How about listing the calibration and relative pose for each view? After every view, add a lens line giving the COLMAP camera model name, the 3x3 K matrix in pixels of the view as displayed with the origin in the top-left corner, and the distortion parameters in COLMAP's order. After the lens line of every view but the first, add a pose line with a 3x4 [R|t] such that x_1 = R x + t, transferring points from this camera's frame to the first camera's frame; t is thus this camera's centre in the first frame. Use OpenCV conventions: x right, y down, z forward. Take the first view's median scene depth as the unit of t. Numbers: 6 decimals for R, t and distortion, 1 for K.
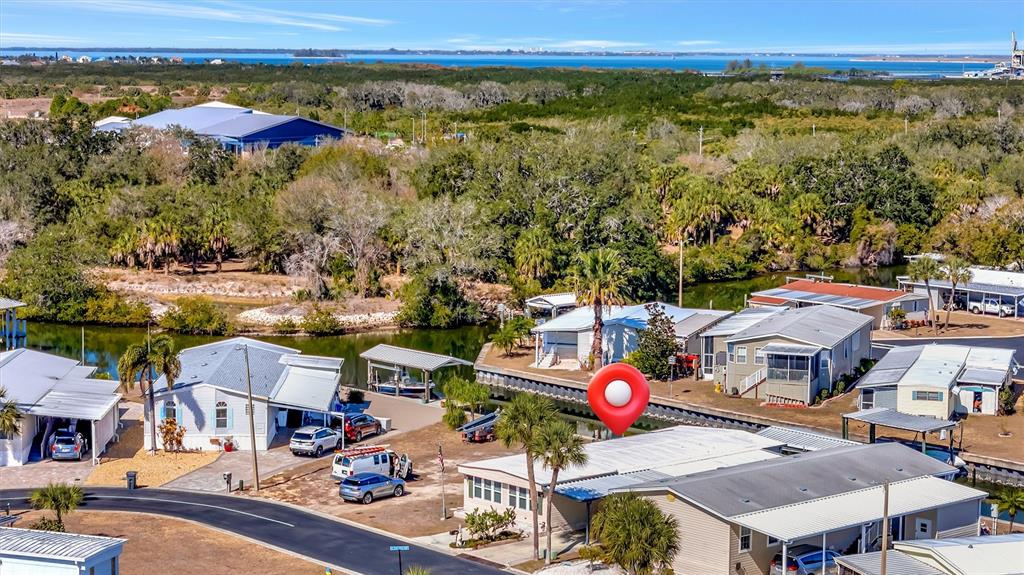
lens RADIAL K [[2160.4, 0, 512.0], [0, 2160.4, 287.5], [0, 0, 1]] dist [-0.001515, -0.045485]
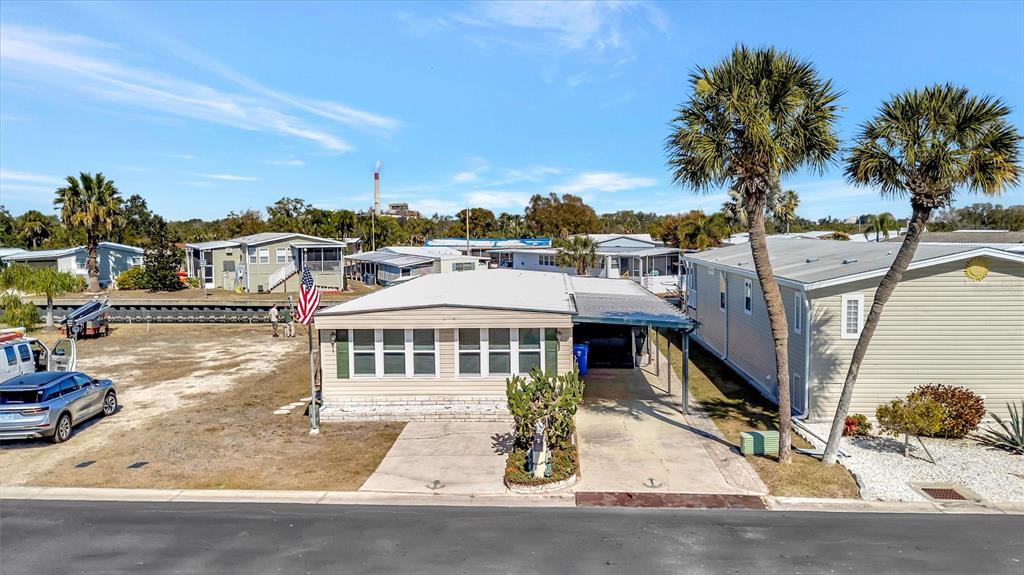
lens RADIAL K [[769.7, 0, 505.3], [0, 769.7, 302.8], [0, 0, 1]] dist [0.062409, -0.003526]
pose [[0.718419, -0.086412, 0.690222, -0.094877], [0.099295, 0.994832, 0.021196, 0.068498], [-0.688487, 0.053308, 0.723287, 0.721612]]
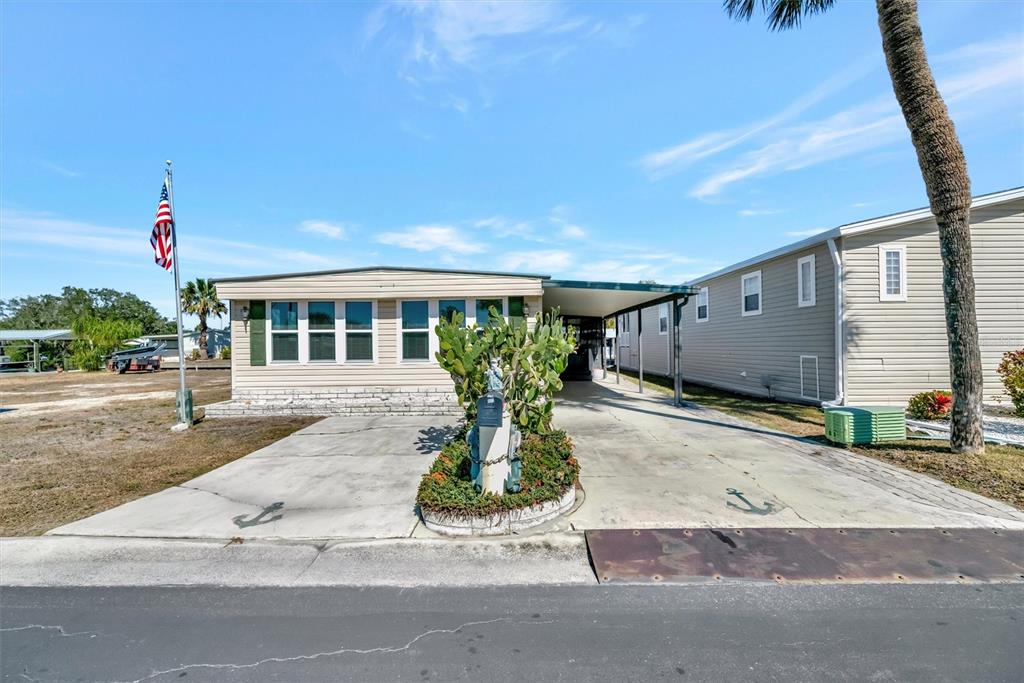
lens RADIAL K [[420.4, 0, 512.0], [0, 420.4, 341.5], [0, 0, 1]] dist [-0.001414, -0.000076]
pose [[0.676713, -0.008281, 0.736200, -0.037397], [0.100277, 0.991655, -0.081021, 0.088403], [-0.729386, 0.128652, 0.671897, 0.778263]]
